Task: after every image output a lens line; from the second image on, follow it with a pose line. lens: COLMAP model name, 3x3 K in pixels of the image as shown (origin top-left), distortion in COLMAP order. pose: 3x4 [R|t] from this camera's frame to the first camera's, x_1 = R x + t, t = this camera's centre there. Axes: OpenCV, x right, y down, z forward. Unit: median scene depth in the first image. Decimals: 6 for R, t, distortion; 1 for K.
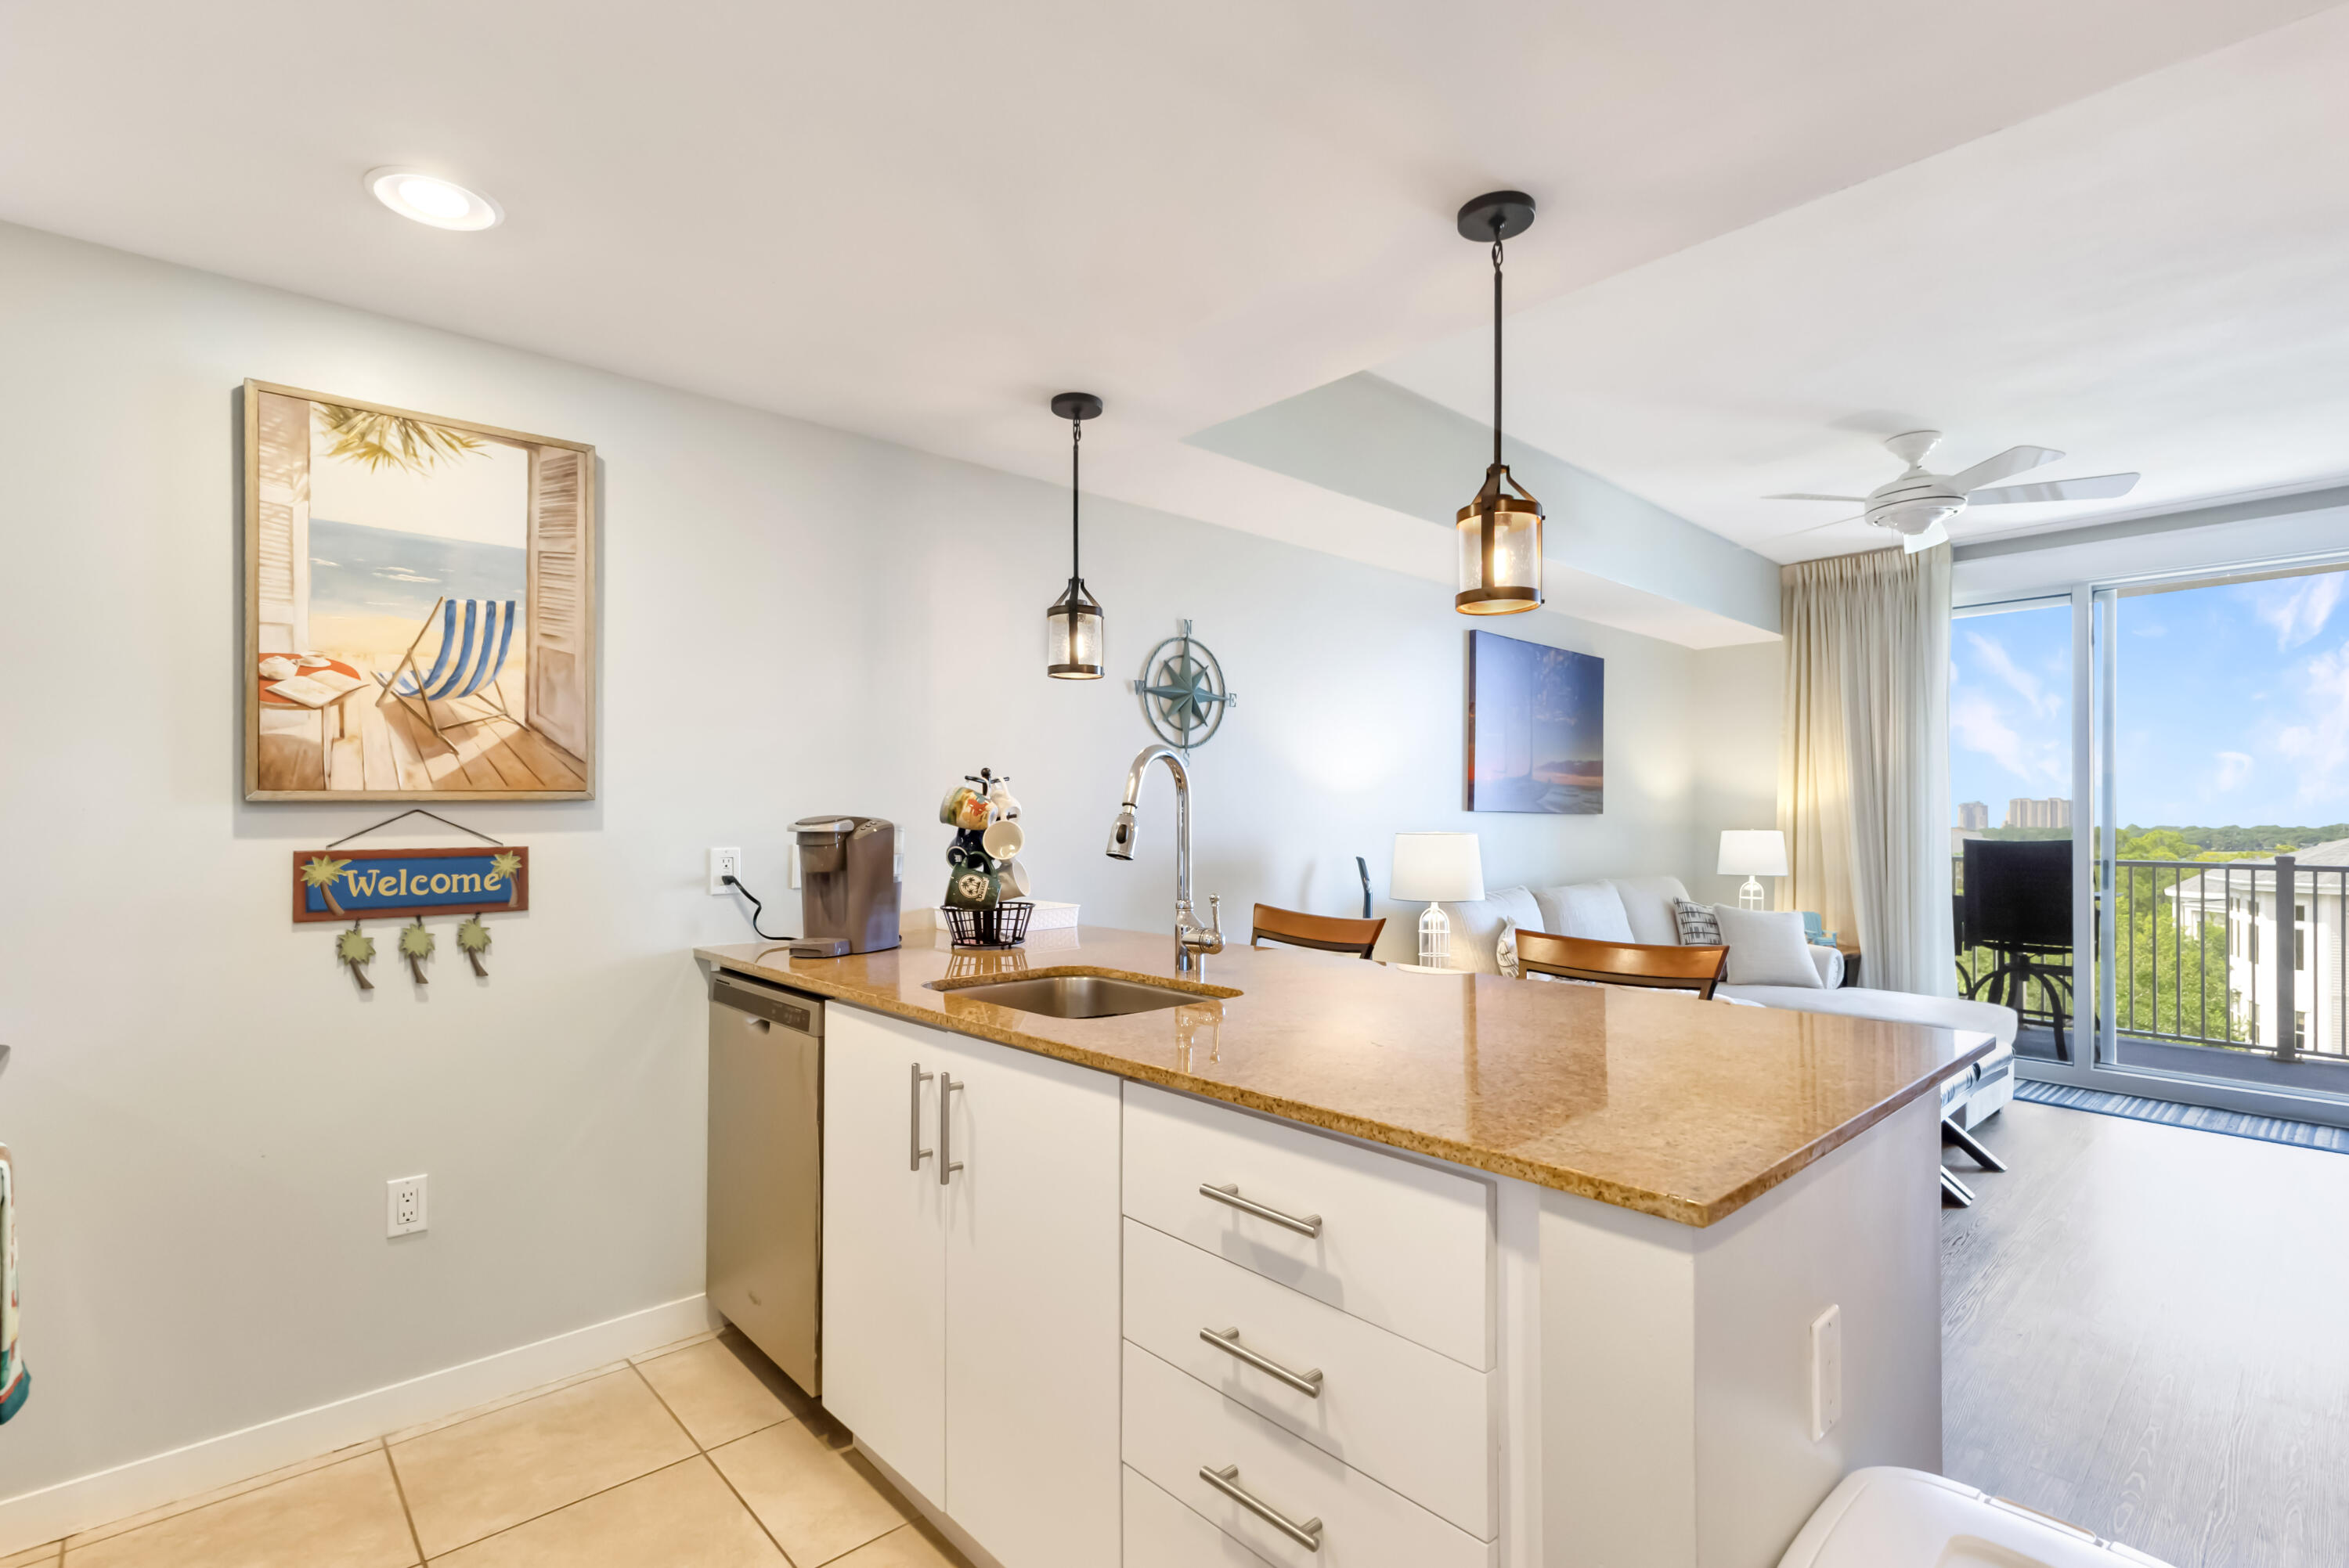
lens RADIAL K [[1092.2, 0, 1150.5], [0, 1092.2, 794.6], [0, 0, 1]] dist [-0.002331, -0.001605]
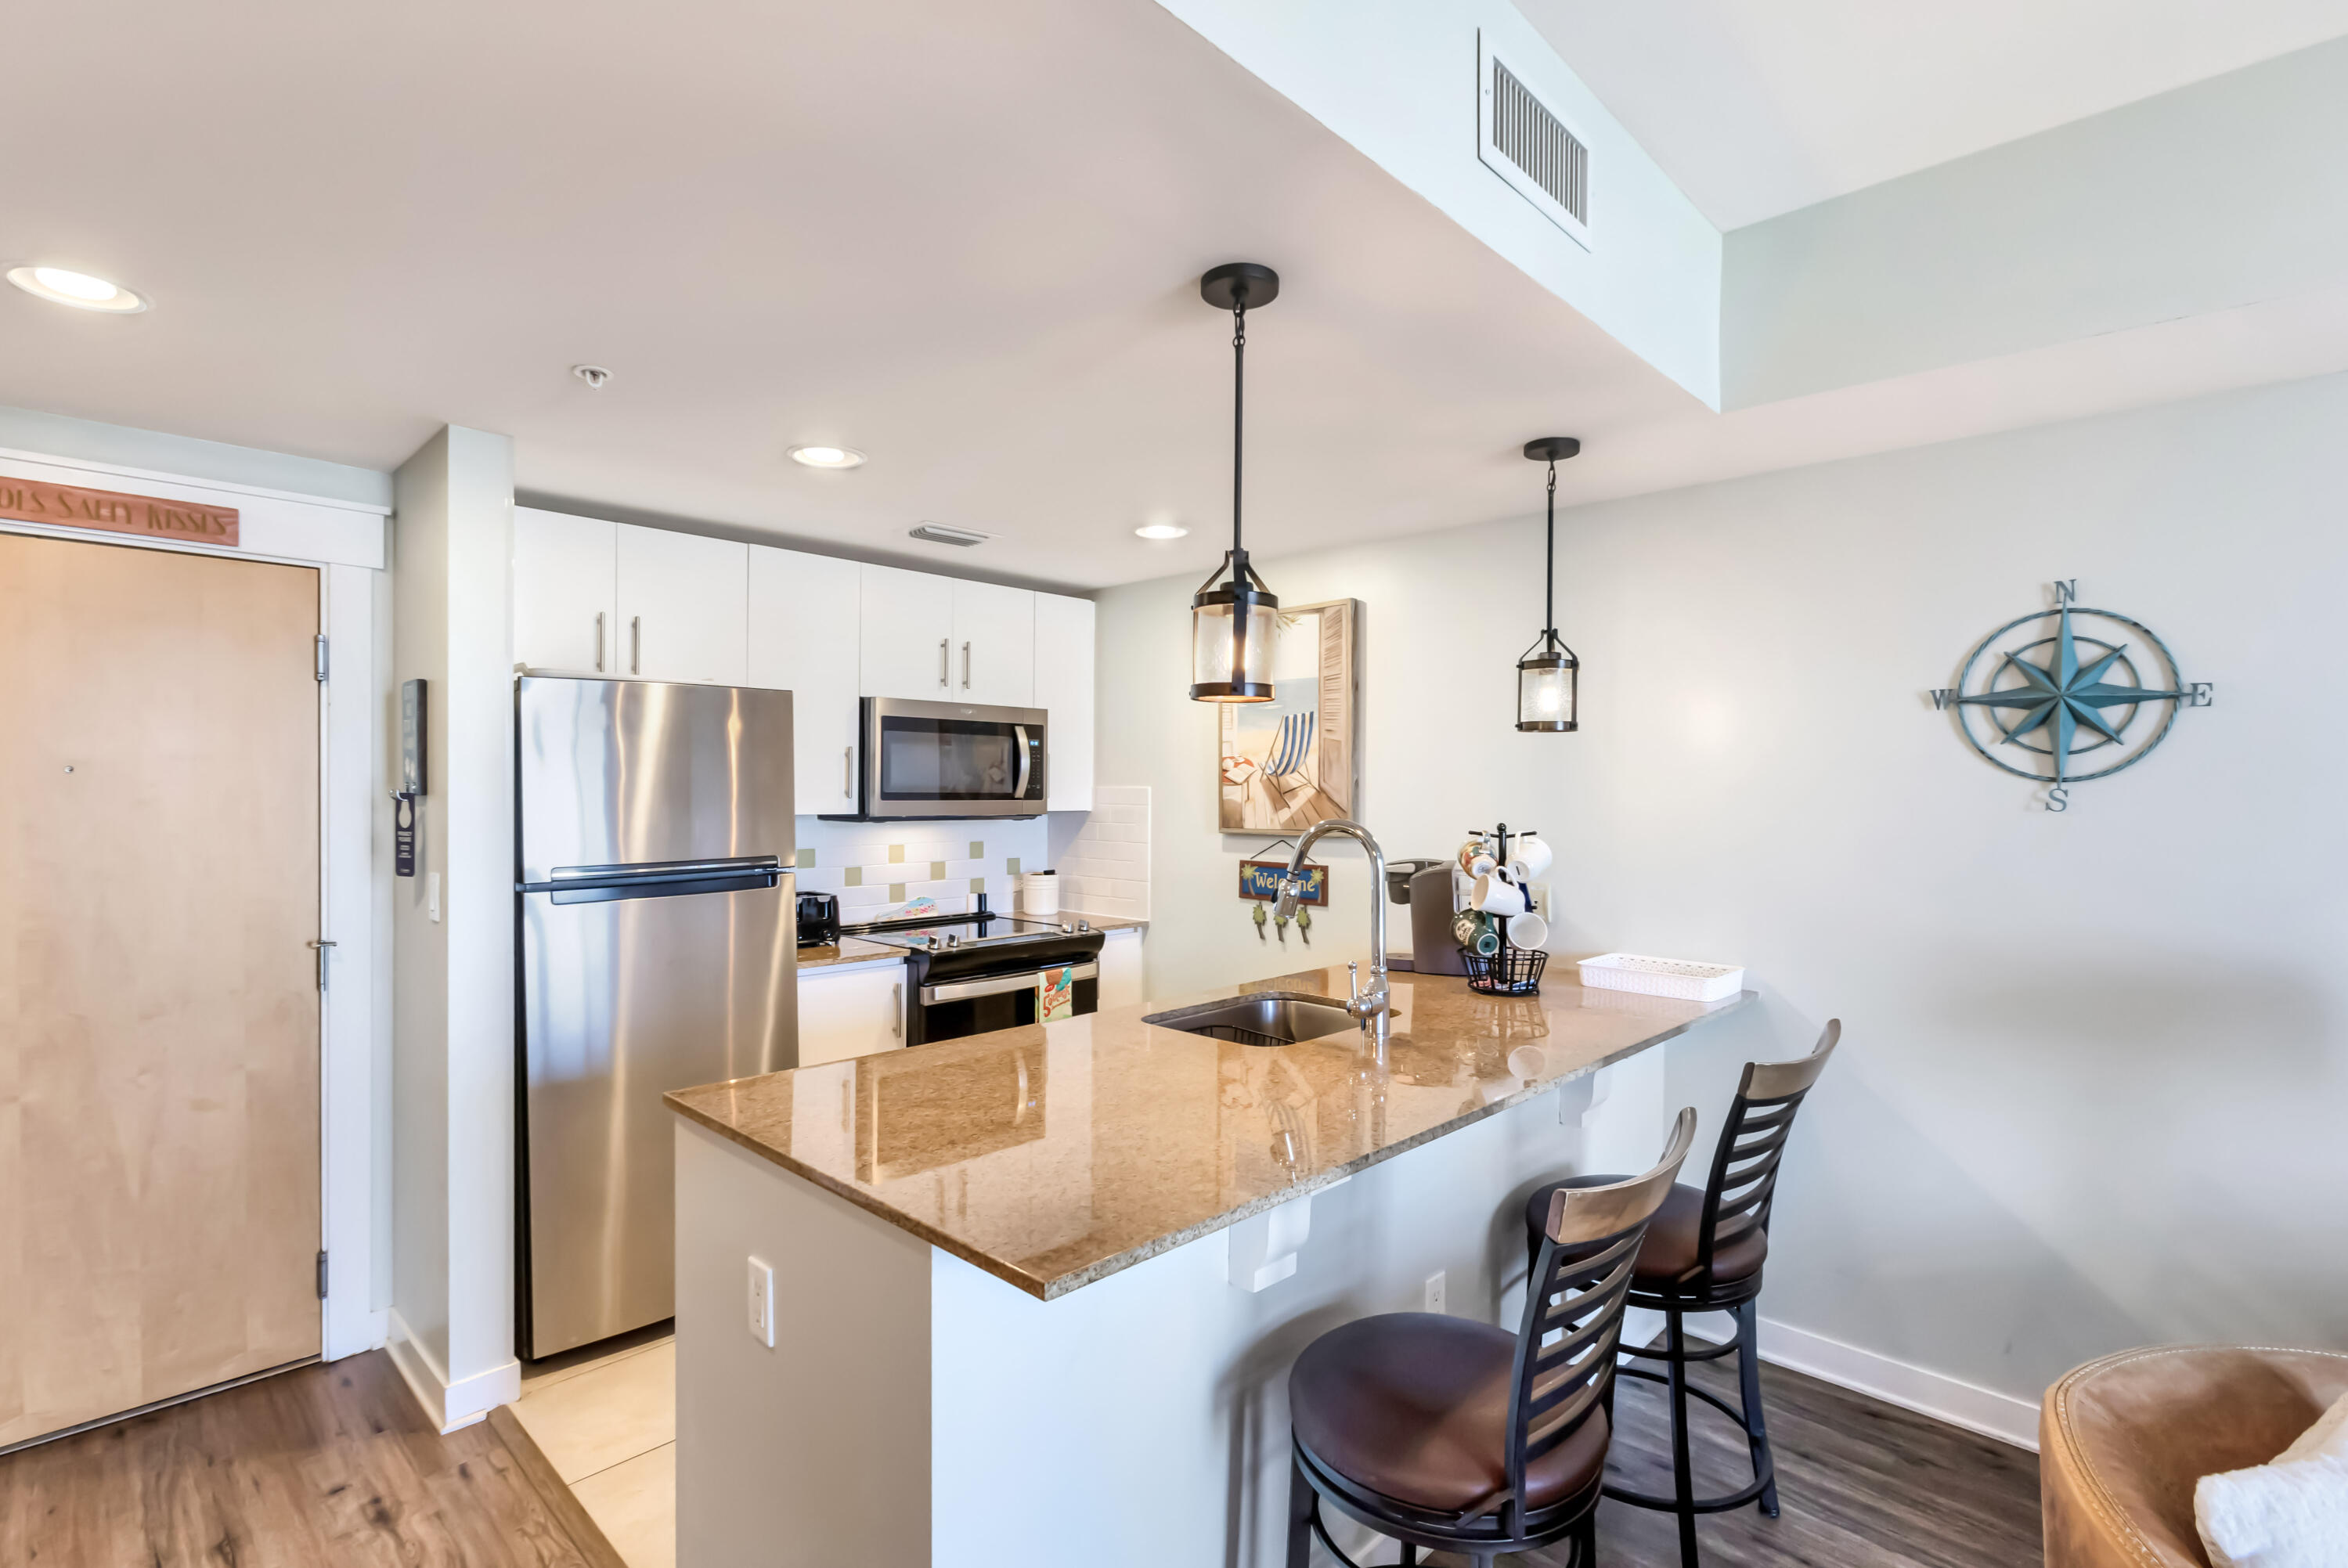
lens RADIAL K [[1091.8, 0, 1150.0], [0, 1091.8, 794.6], [0, 0, 1]] dist [-0.002331, -0.001605]
pose [[0.056506, 0.011873, -0.998332, 1.052998], [0.014779, 0.999810, 0.012727, -0.084196], [0.998293, -0.015474, 0.056320, 0.709349]]
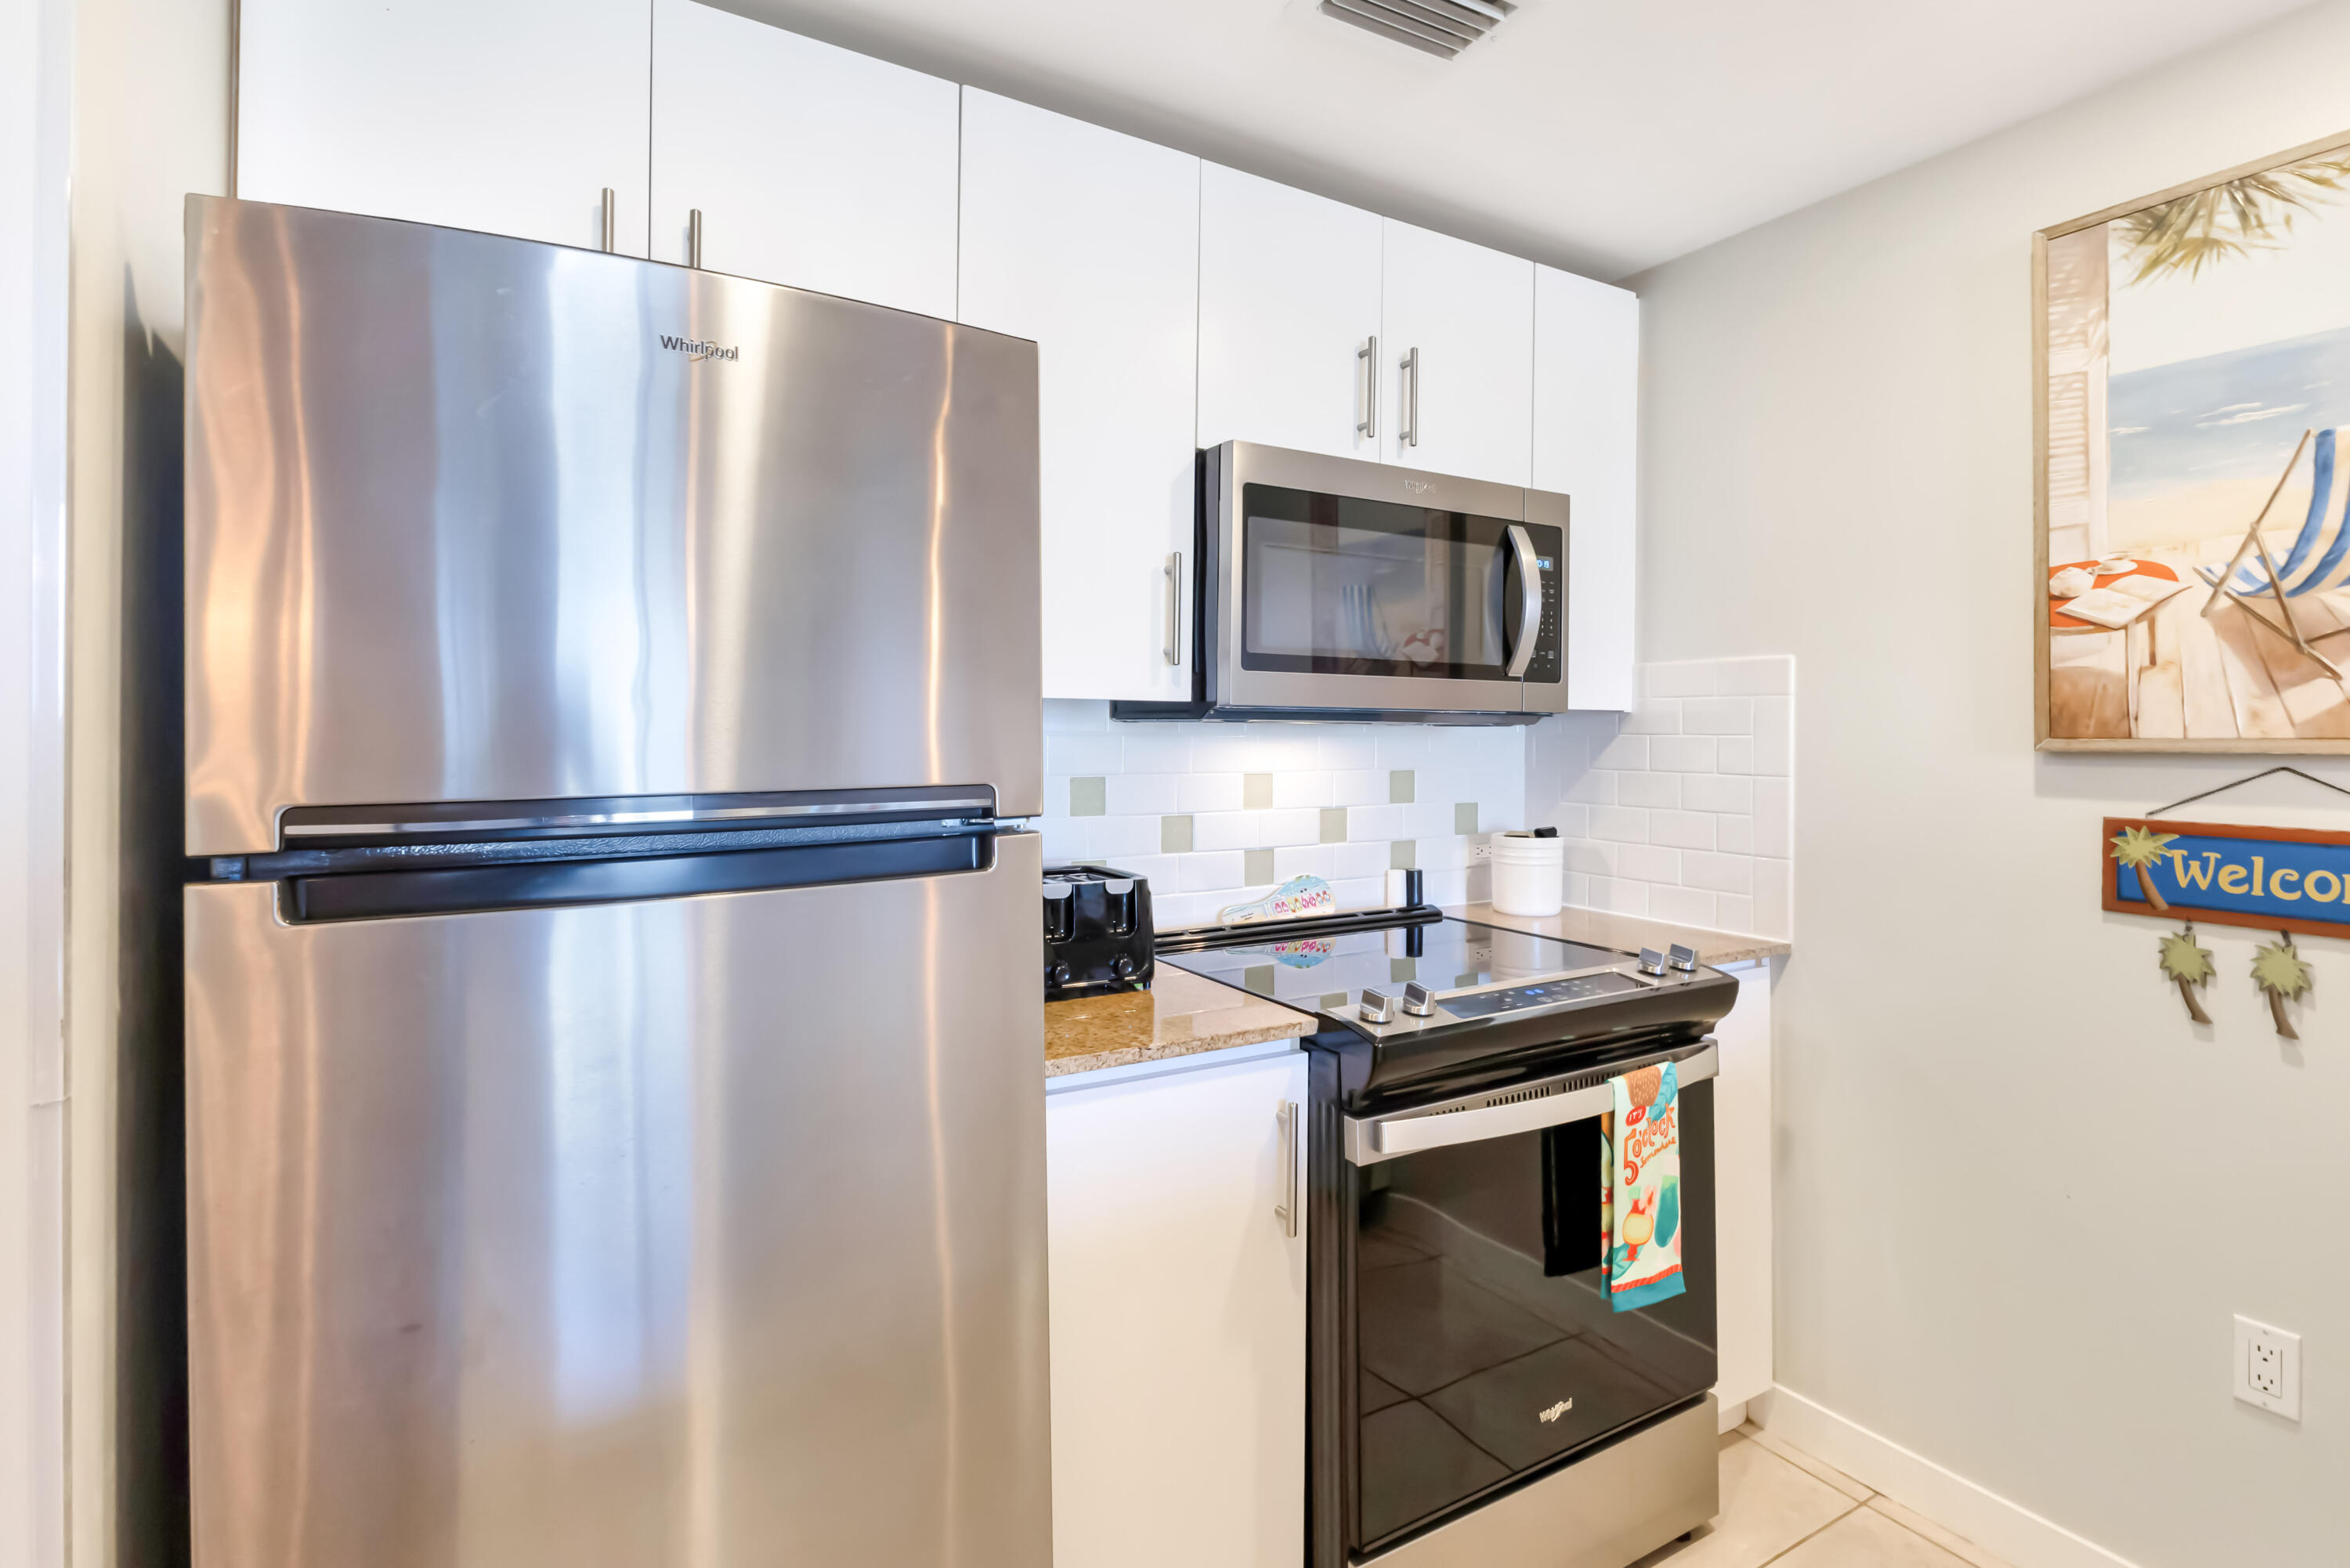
lens RADIAL K [[1128.7, 0, 1182.1], [0, 1128.7, 725.3], [0, 0, 1]] dist [-0.003105, -0.001034]
pose [[-0.187658, 0.000072, -0.982234, 0.109799], [0.013602, 0.999904, -0.002526, -0.018818], [0.982140, -0.013835, -0.187641, 0.491517]]
